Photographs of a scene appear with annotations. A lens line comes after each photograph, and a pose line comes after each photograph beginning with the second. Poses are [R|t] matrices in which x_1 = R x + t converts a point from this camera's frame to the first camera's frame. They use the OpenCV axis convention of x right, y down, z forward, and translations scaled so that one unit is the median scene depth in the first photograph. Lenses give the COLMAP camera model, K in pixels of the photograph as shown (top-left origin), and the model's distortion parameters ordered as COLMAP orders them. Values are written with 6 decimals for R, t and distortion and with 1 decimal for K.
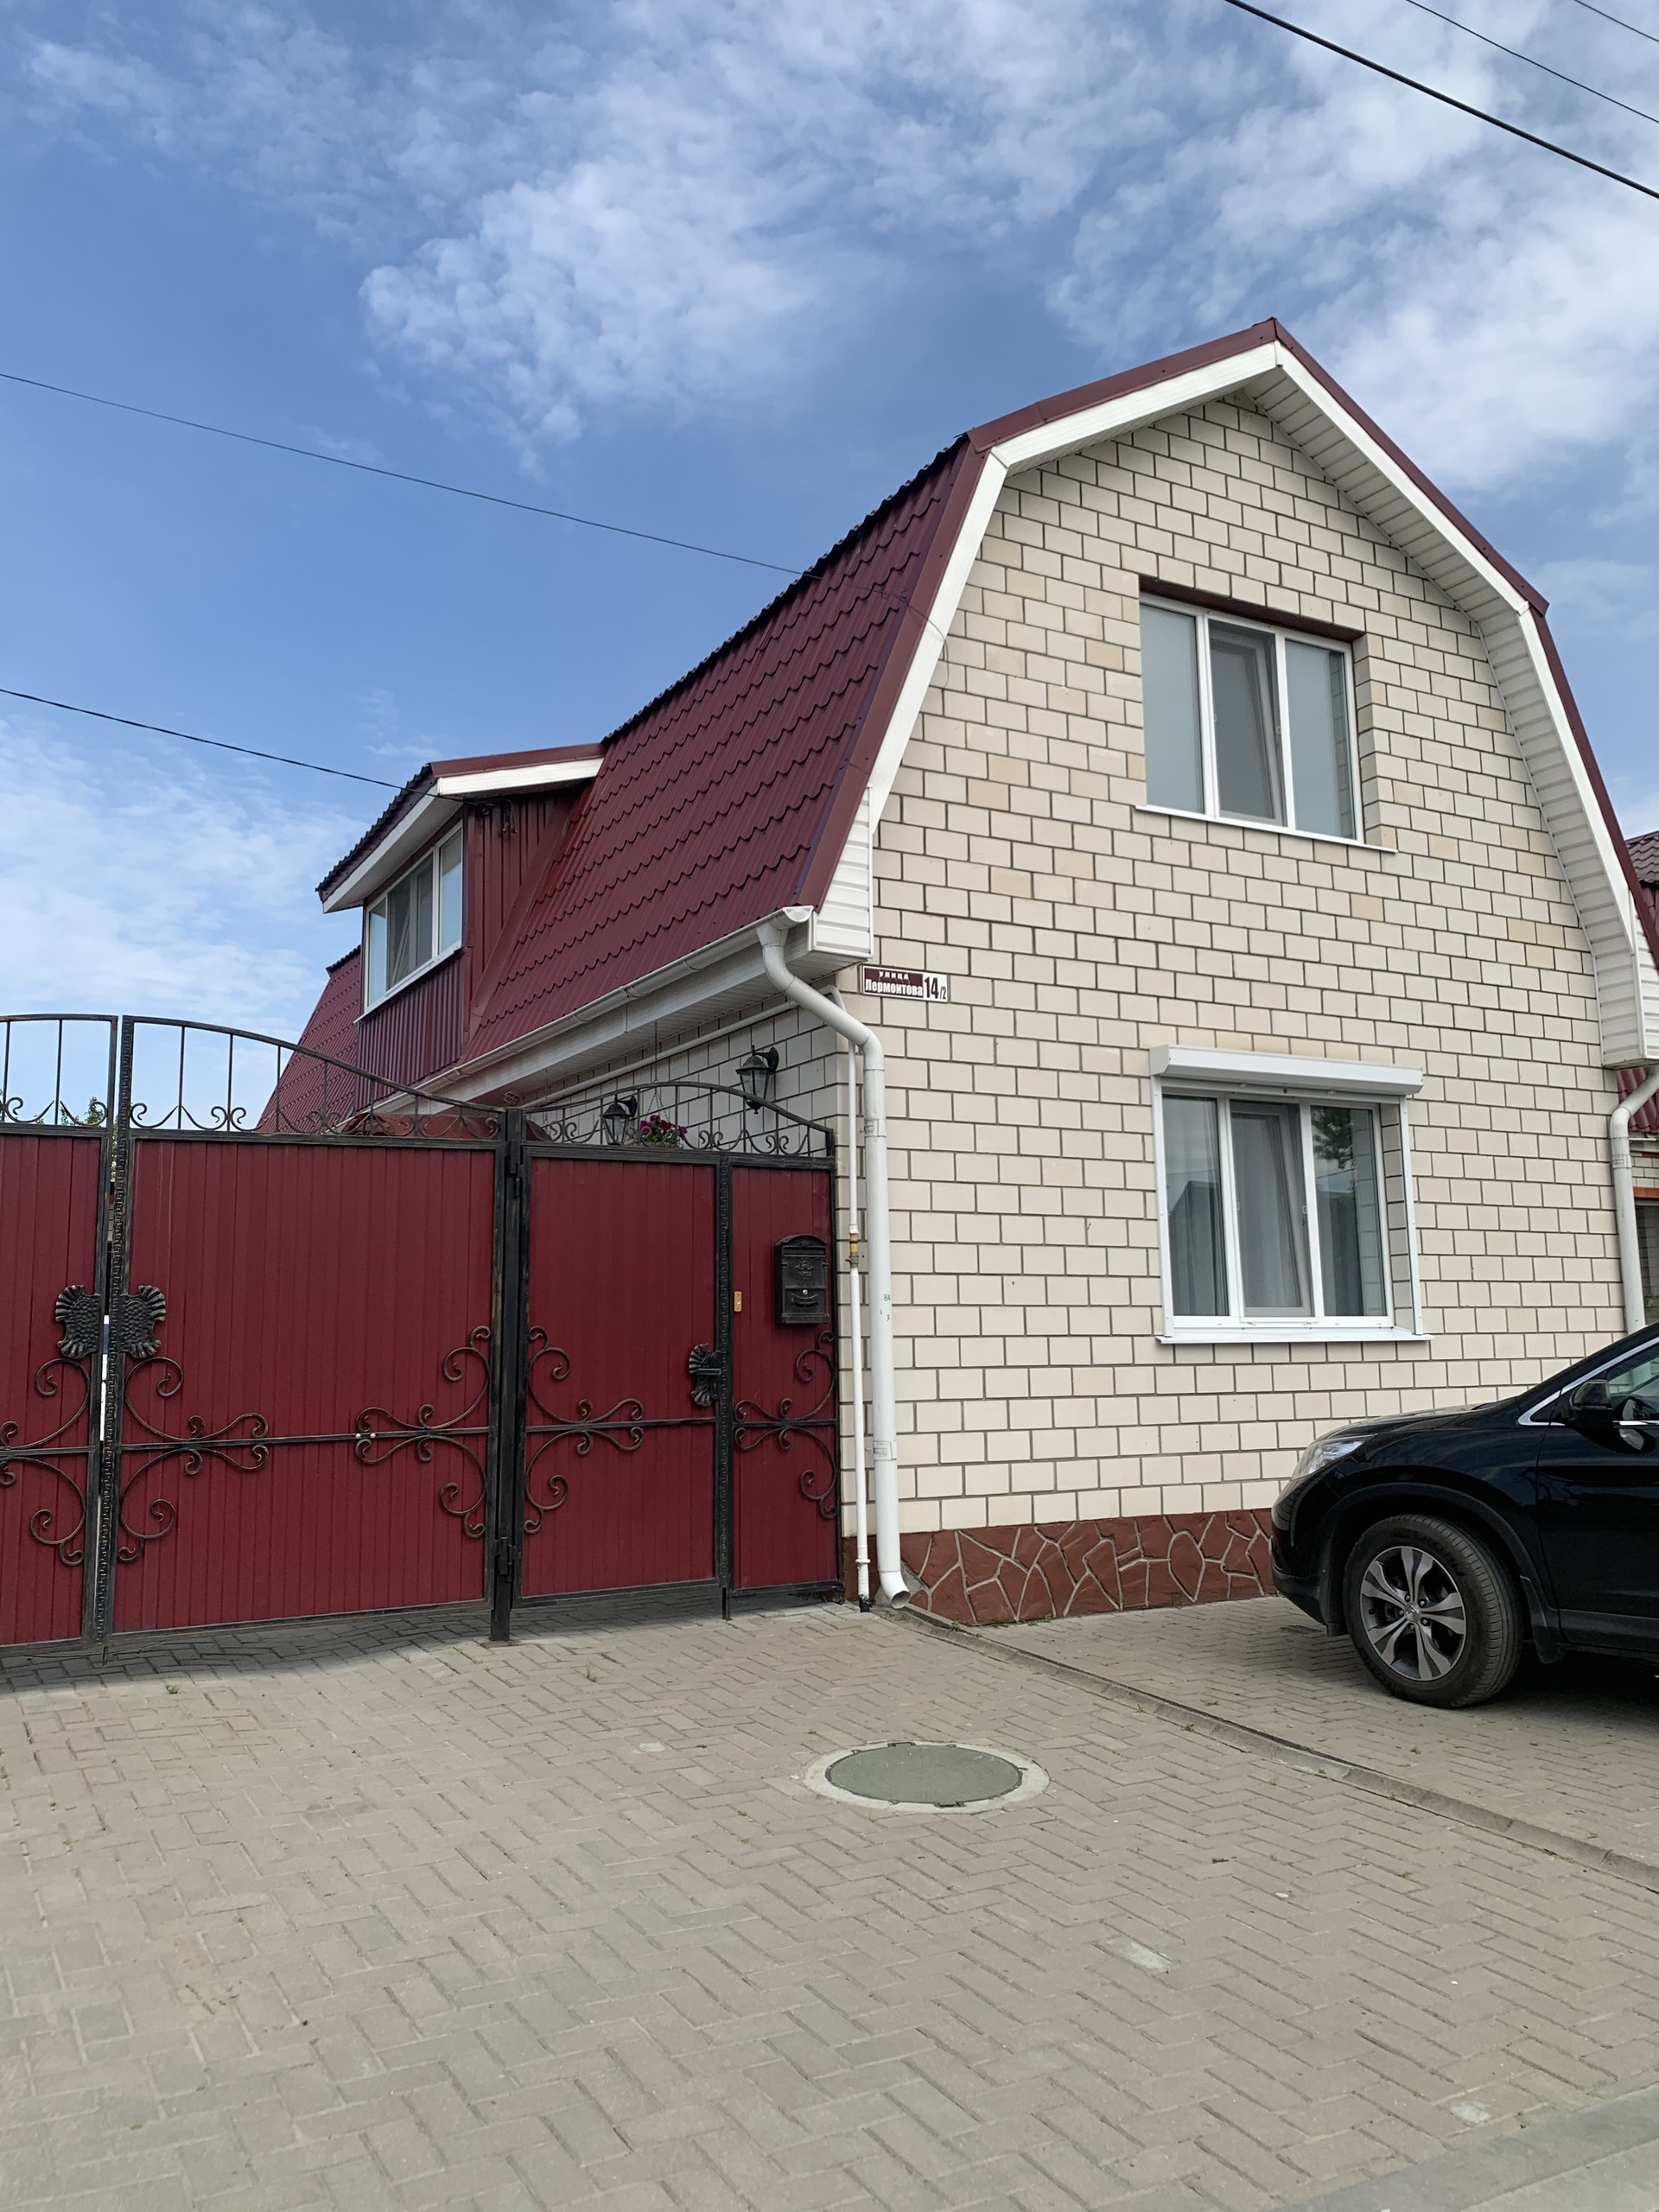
lens RADIAL K [[1659.3, 0, 832.9], [0, 1659.3, 1081.5], [0, 0, 1]] dist [0.045209, -0.059393]
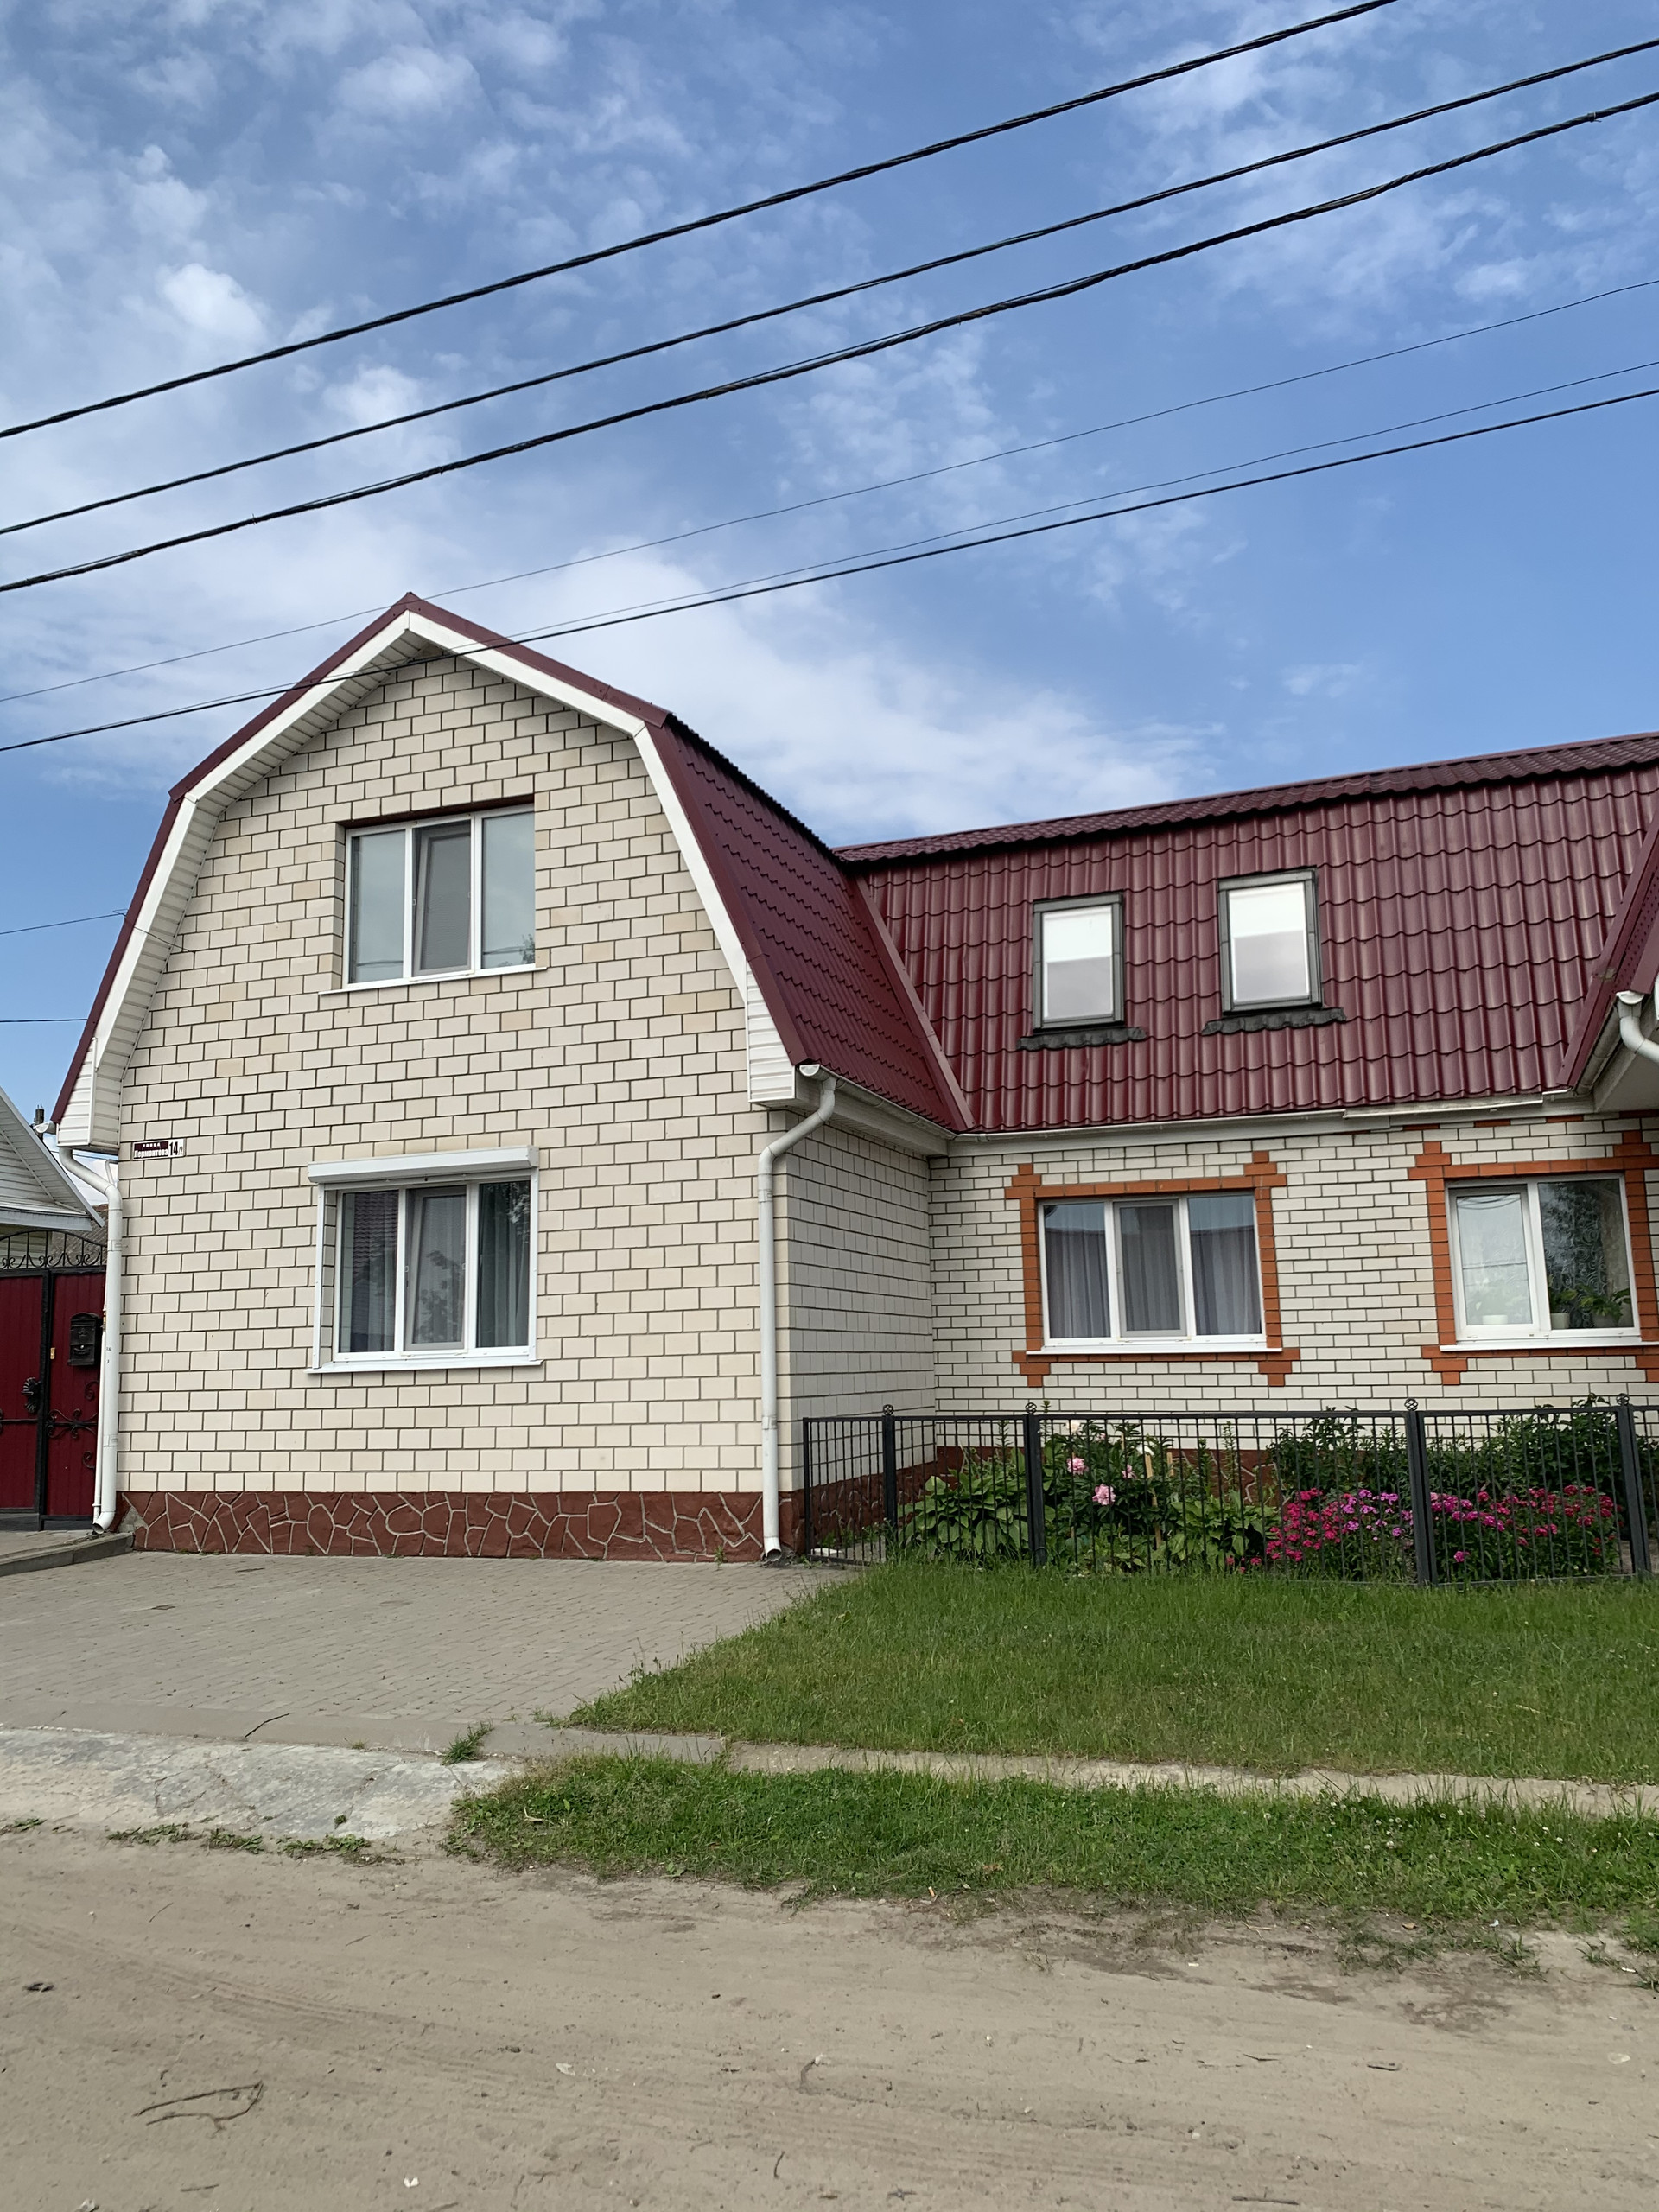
lens RADIAL K [[1659.3, 0, 834.5], [0, 1659.3, 1118.3], [0, 0, 1]] dist [0.045209, -0.059393]
pose [[0.681483, -0.121972, -0.721598, 1.518127], [0.125150, 0.990912, -0.049302, 0.066096], [0.721054, -0.056709, 0.690554, 0.338733]]
